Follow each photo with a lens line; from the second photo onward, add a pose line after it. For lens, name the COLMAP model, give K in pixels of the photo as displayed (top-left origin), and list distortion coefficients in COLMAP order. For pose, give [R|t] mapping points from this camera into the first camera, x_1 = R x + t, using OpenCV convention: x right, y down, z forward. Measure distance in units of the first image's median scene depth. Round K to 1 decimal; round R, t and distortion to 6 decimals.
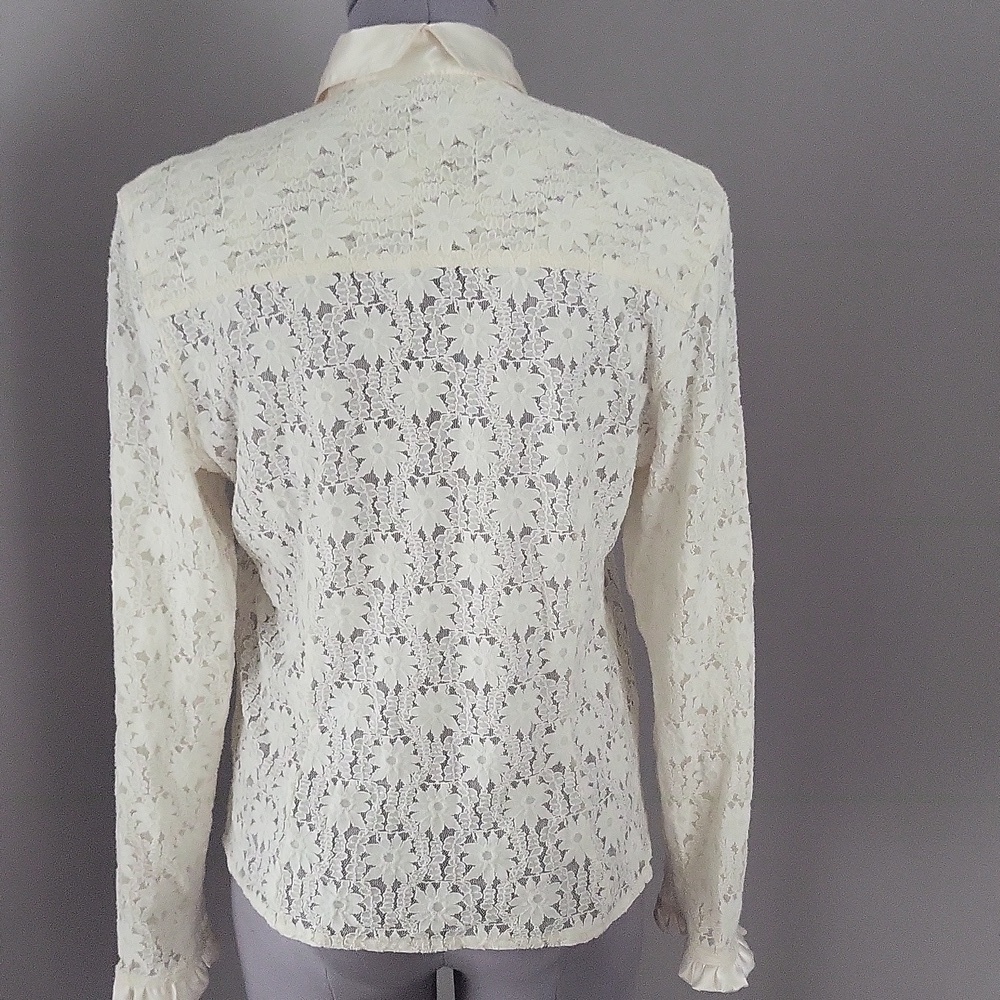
lens RADIAL K [[1942.5, 0, 500.0], [0, 1942.5, 500.0], [0, 0, 1]] dist [-0.016393, -0.217565]
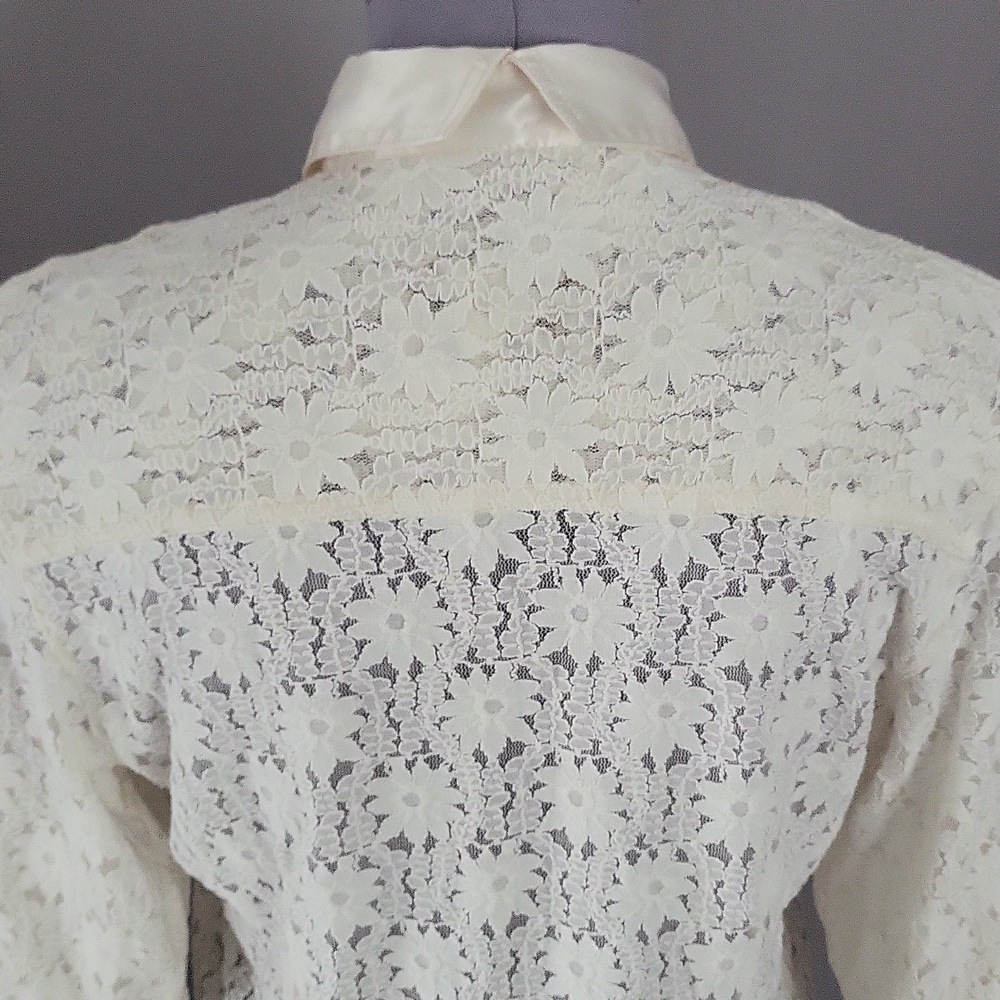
lens RADIAL K [[1942.5, 0, 500.0], [0, 1942.5, 500.0], [0, 0, 1]] dist [-0.016393, -0.217565]
pose [[0.999173, 0.021207, -0.034698, -0.019853], [-0.016338, 0.990706, 0.135035, -0.191864], [0.037240, -0.134357, 0.990233, 0.459857]]
